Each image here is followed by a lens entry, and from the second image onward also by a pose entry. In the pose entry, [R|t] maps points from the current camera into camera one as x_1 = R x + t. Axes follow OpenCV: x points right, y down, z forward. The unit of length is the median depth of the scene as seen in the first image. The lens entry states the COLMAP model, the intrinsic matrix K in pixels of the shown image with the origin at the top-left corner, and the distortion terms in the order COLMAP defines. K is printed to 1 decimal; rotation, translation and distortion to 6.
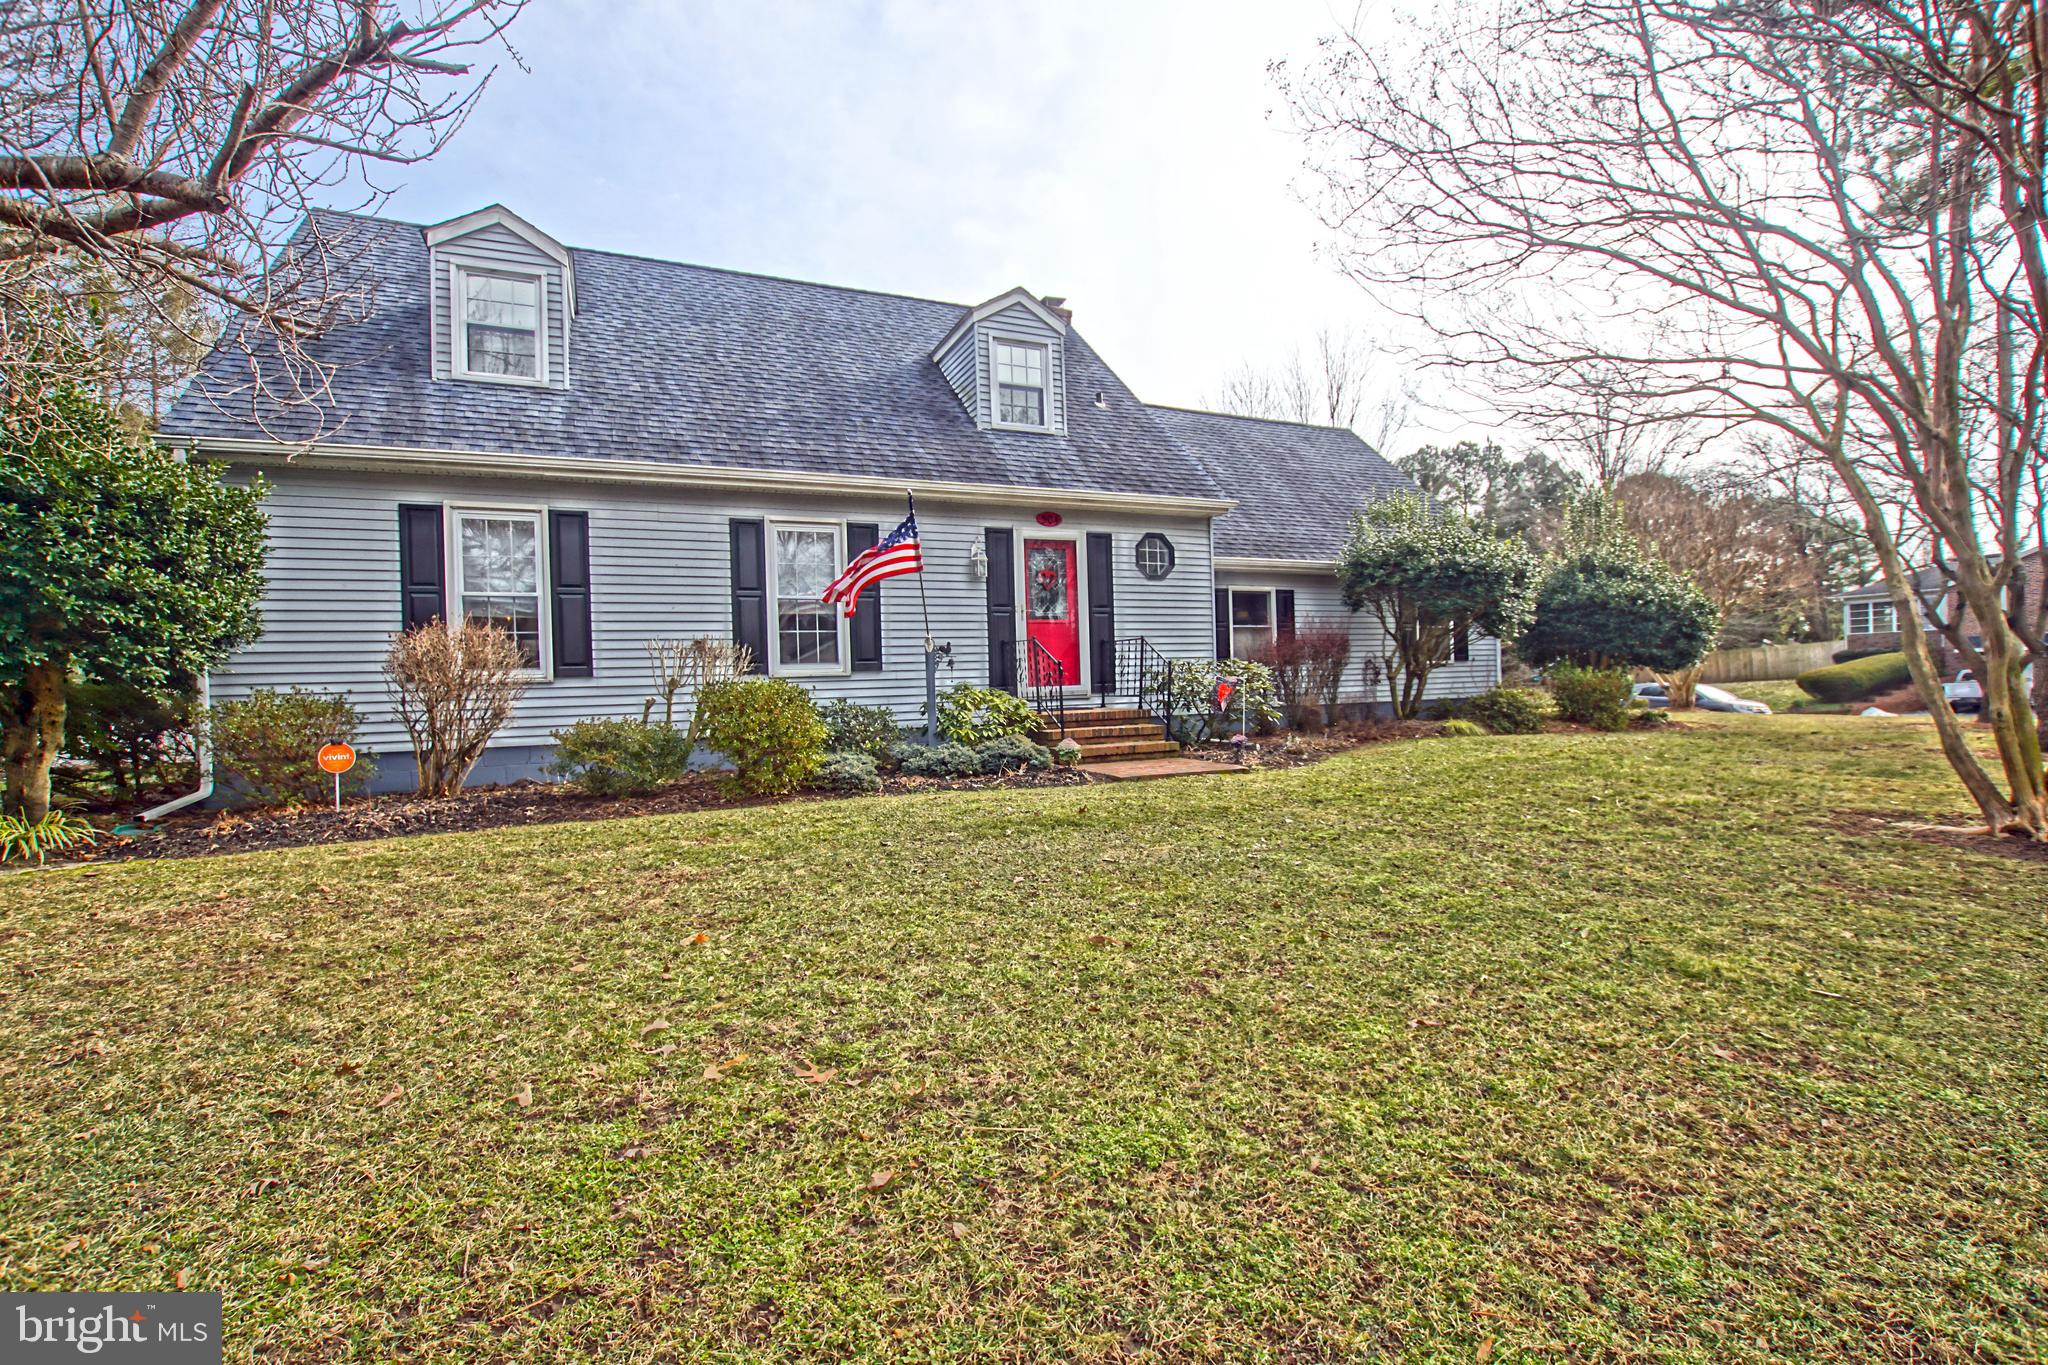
lens RADIAL K [[895.9, 0, 1022.3], [0, 895.9, 695.6], [0, 0, 1]] dist [-0.019868, -0.000149]
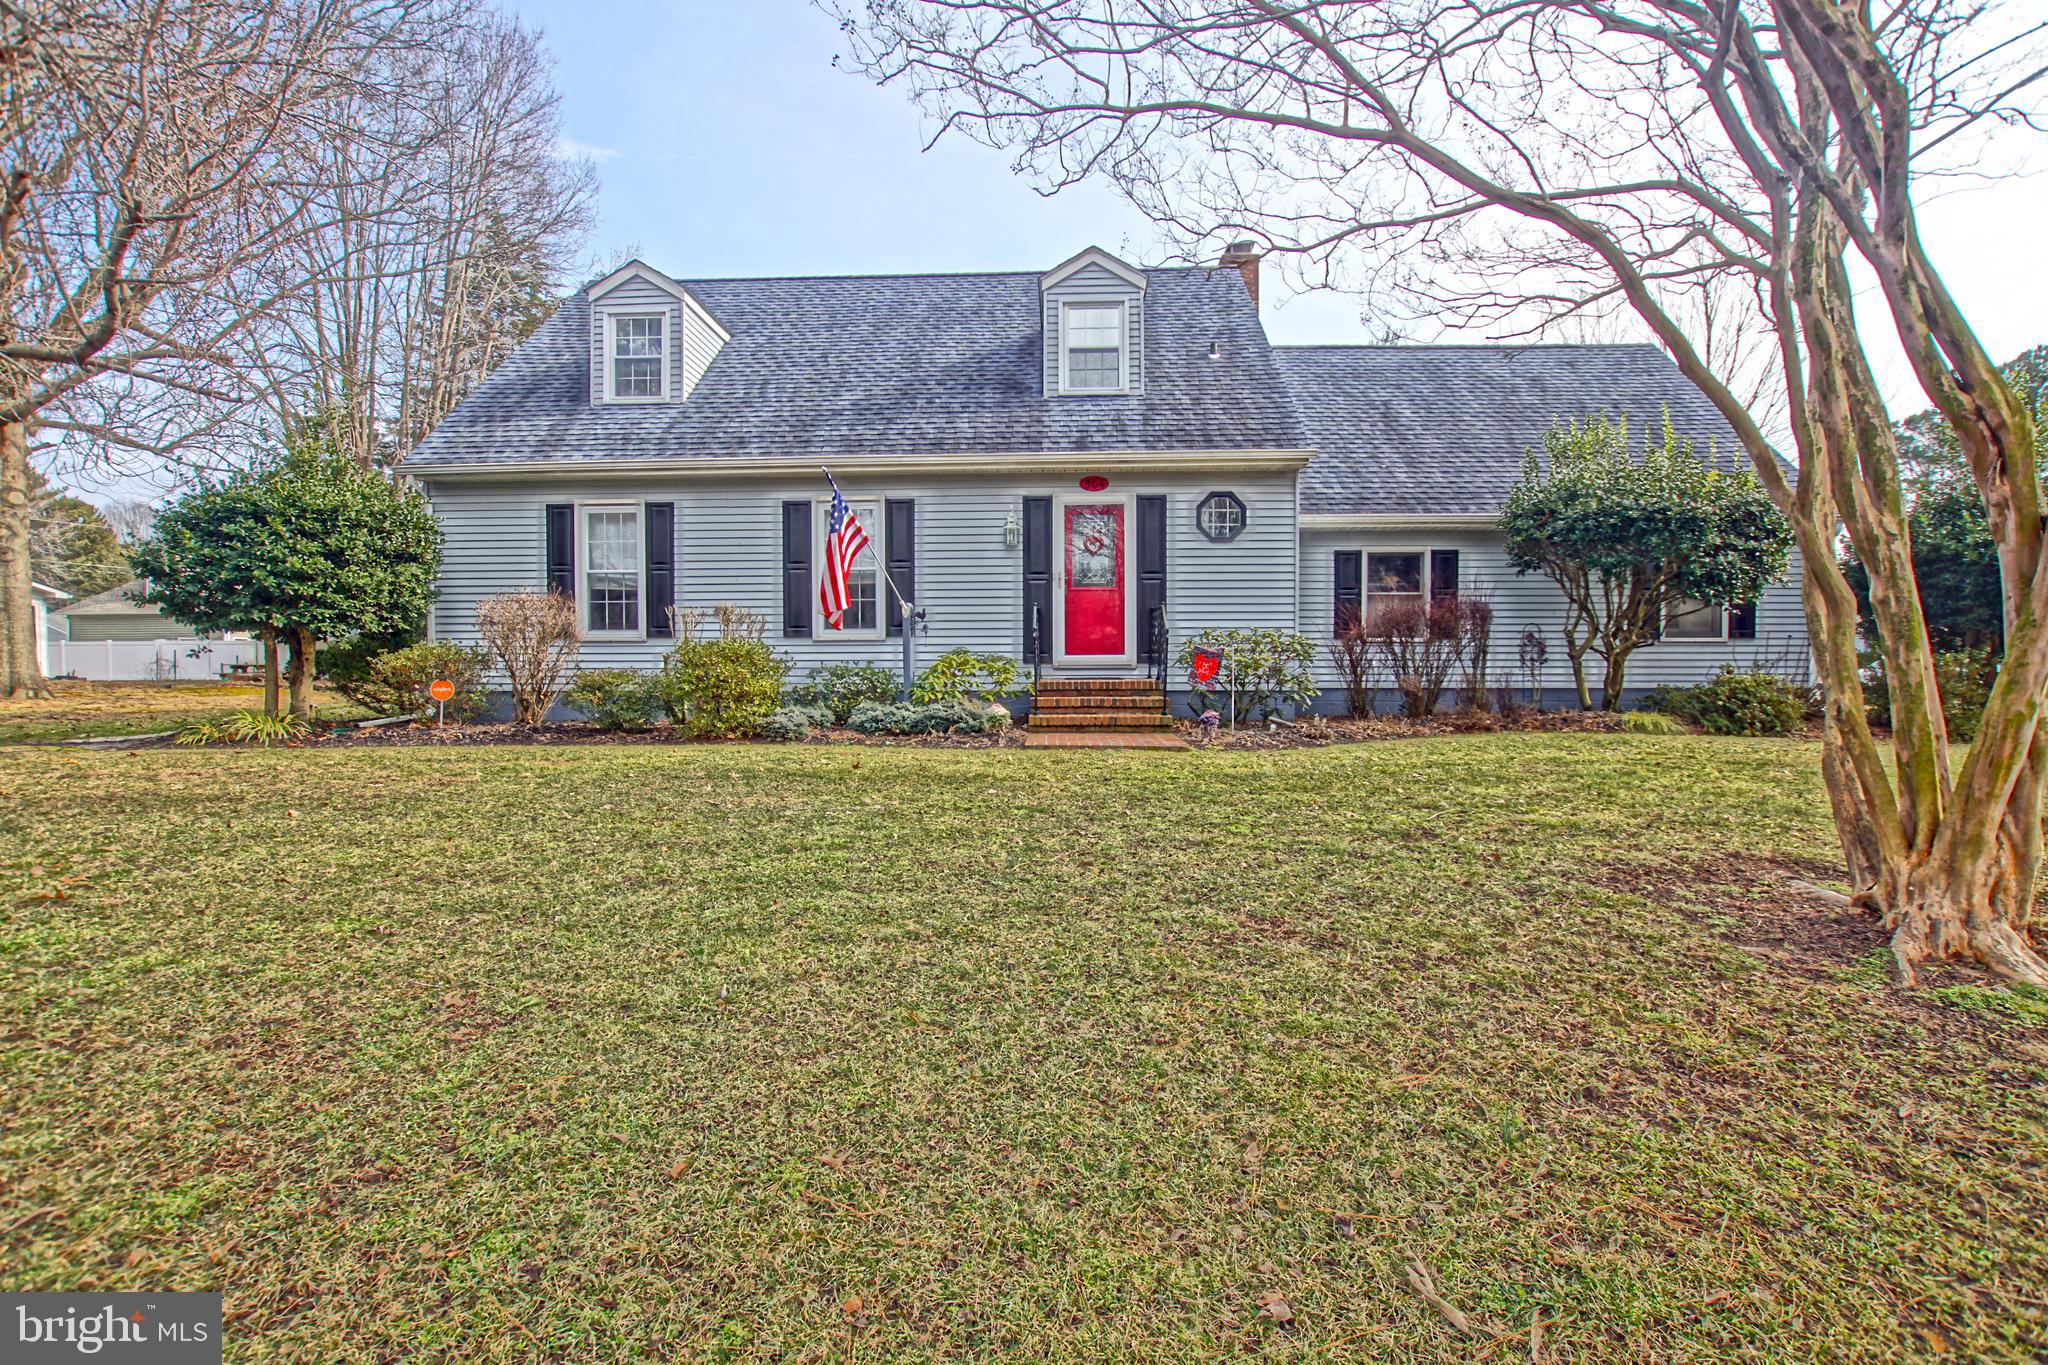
lens RADIAL K [[895.9, 0, 1022.3], [0, 895.9, 695.6], [0, 0, 1]] dist [-0.019868, -0.000149]
pose [[0.894724, 0.042029, -0.444638, 0.400332], [-0.029635, 0.998955, 0.034791, 0.002046], [0.445635, -0.017951, 0.895035, 0.087008]]
